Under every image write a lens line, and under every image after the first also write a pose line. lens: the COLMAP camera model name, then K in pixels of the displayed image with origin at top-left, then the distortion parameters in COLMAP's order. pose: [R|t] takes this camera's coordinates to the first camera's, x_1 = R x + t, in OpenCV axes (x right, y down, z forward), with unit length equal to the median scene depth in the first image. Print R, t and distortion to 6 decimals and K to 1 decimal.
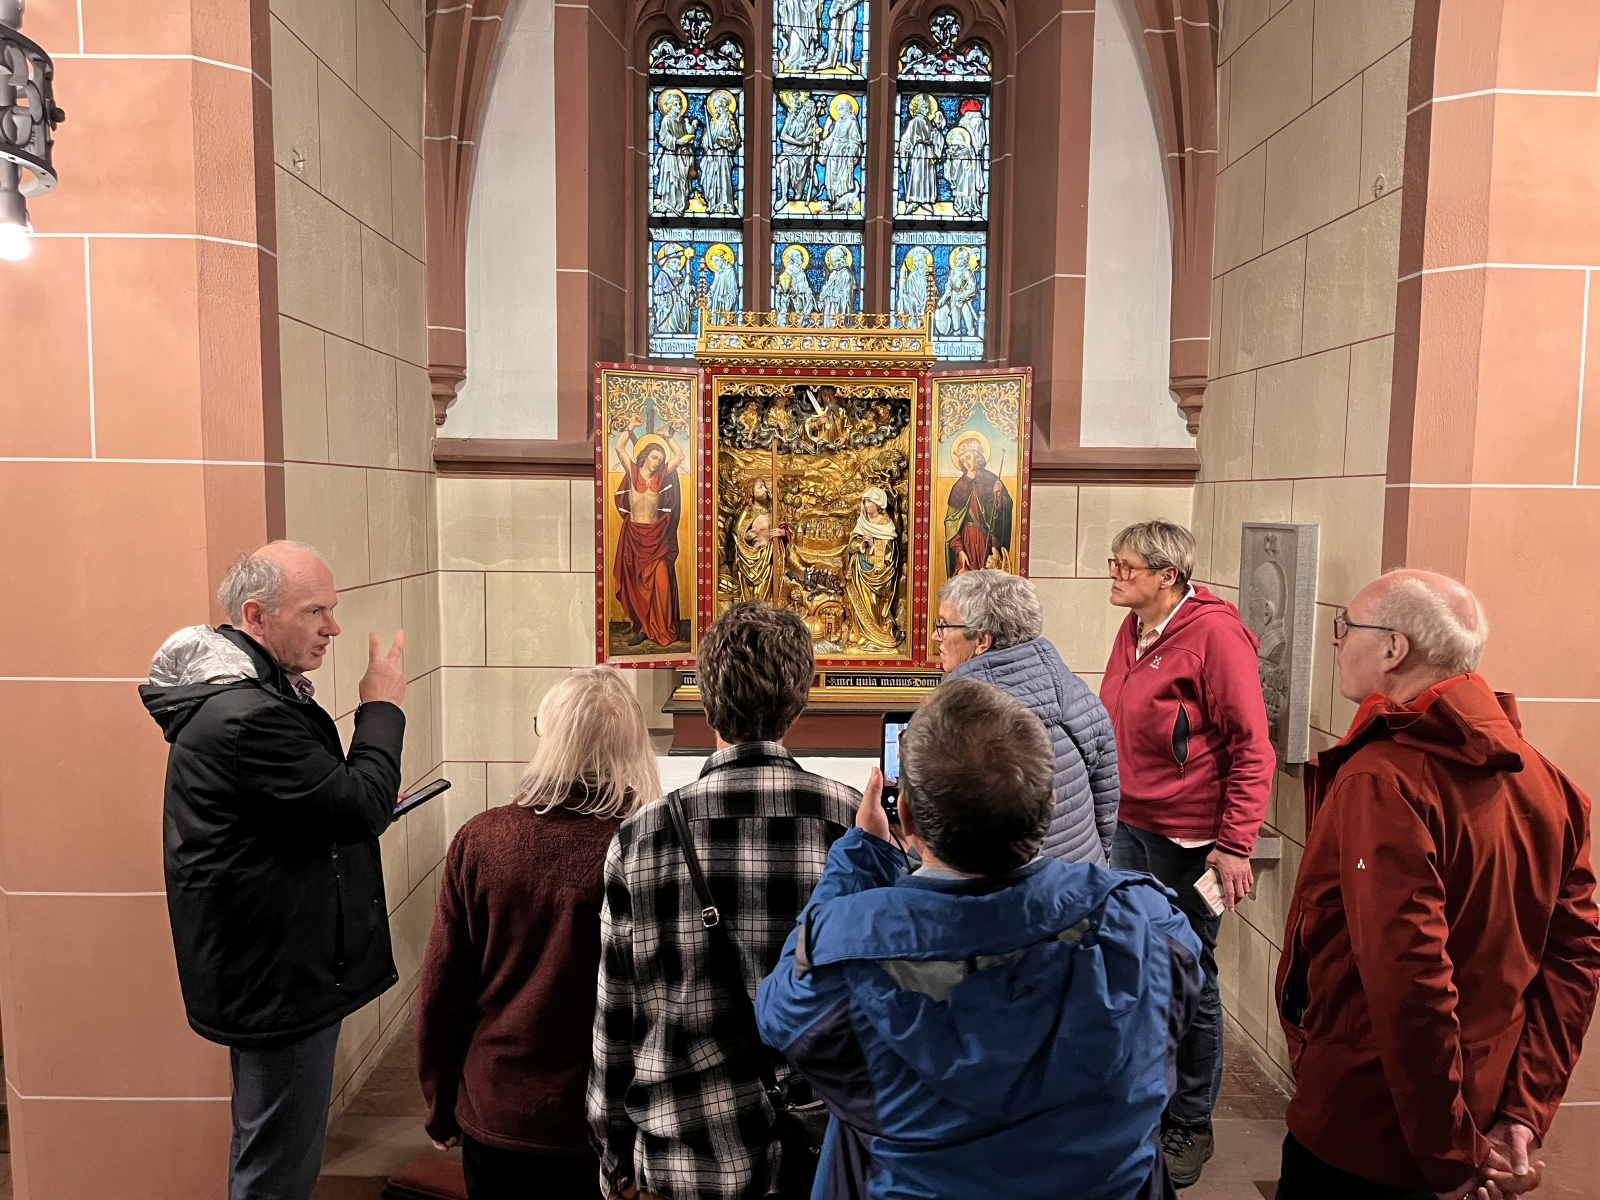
lens RADIAL K [[1215.7, 0, 807.7], [0, 1215.7, 604.2], [0, 0, 1]] dist [0.030766, -0.018815]
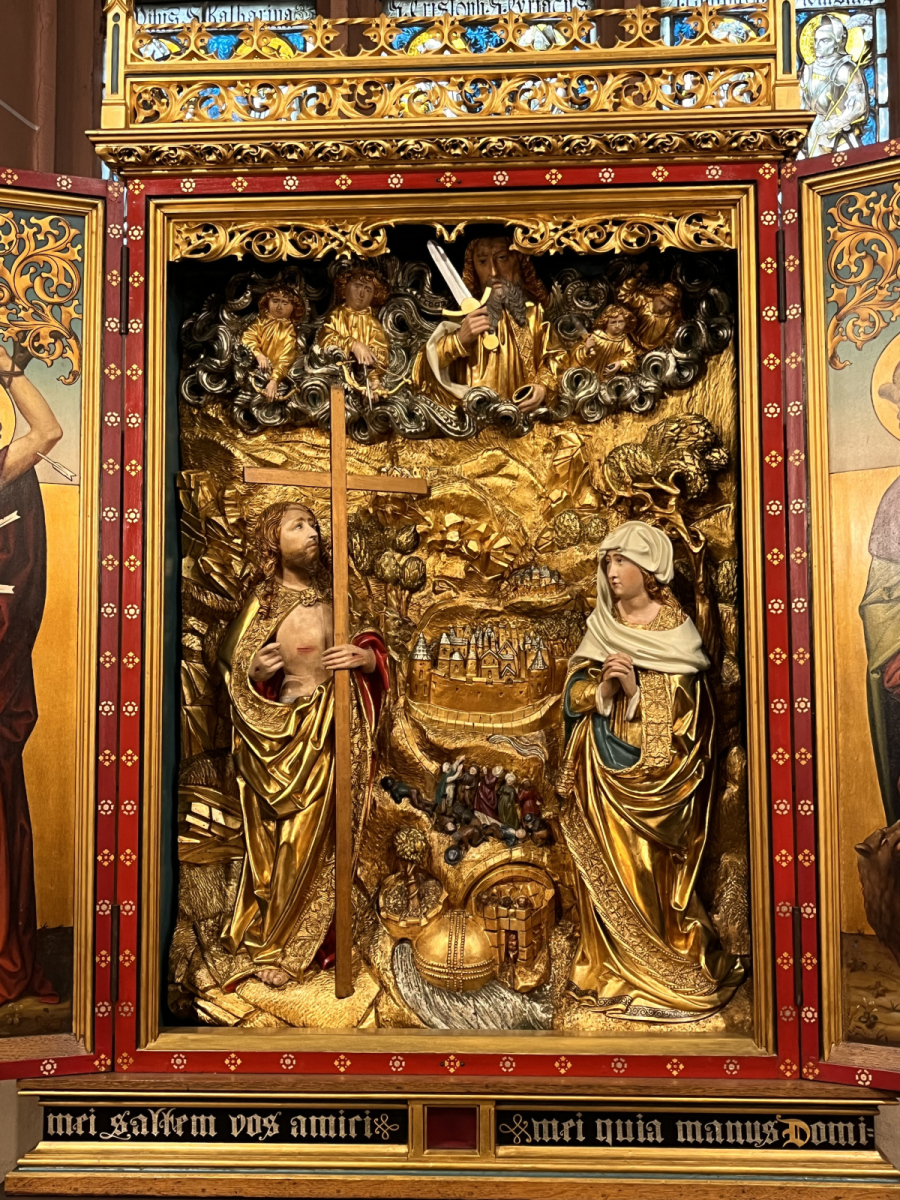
lens RADIAL K [[1437.1, 0, 437.9], [0, 1437.1, 612.1], [0, 0, 1]] dist [0.040719, 0.000000]
pose [[0.996048, -0.023286, -0.085707, 0.033880], [0.008819, 0.986180, -0.165443, -0.005324], [0.088375, 0.164034, 0.982488, 0.605638]]
